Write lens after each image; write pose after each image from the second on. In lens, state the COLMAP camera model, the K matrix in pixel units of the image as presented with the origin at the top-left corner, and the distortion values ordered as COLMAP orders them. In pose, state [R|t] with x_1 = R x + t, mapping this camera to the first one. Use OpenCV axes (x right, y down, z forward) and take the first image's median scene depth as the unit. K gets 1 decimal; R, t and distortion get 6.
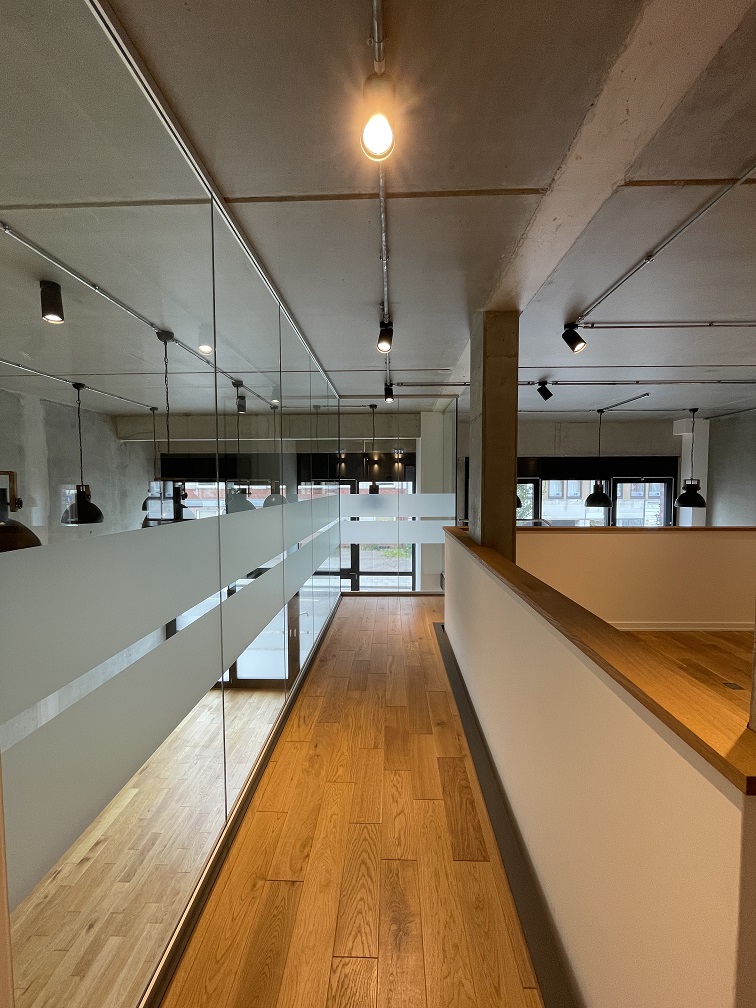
lens RADIAL K [[408.5, 0, 379.0], [0, 408.5, 503.1], [0, 0, 1]] dist [-0.000584, -0.000486]
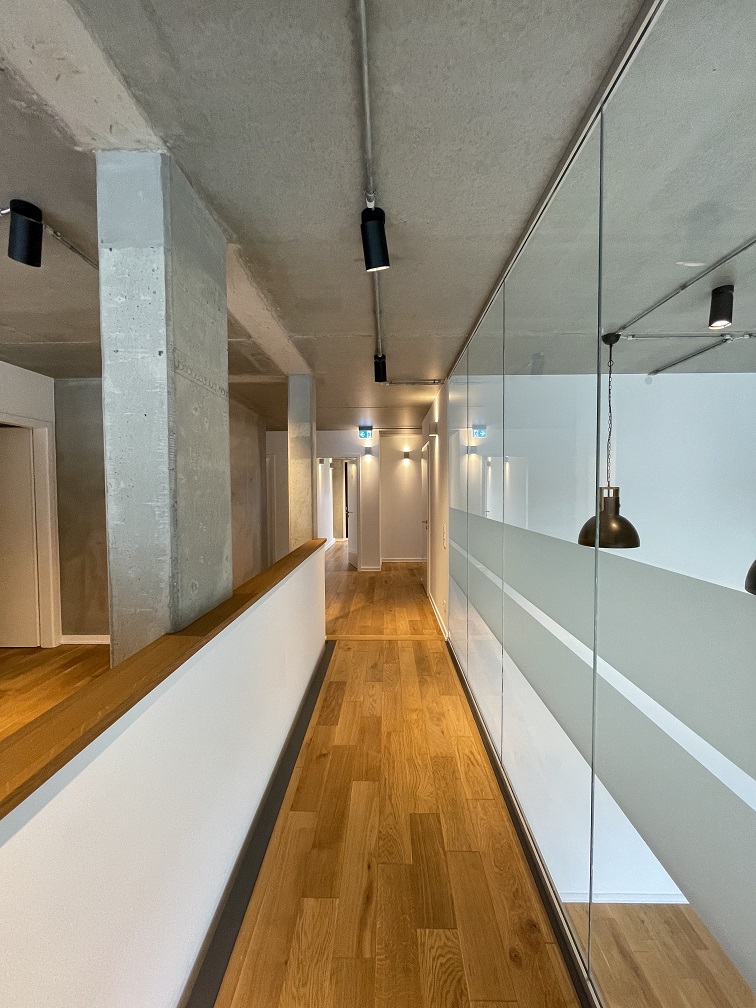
lens RADIAL K [[408.5, 0, 378.7], [0, 408.5, 503.0], [0, 0, 1]] dist [-0.000584, -0.000486]
pose [[-0.999907, 0.011243, -0.007728, 0.021936], [0.010497, 0.995829, 0.090631, -0.127520], [0.008715, 0.090542, -0.995855, 2.048888]]
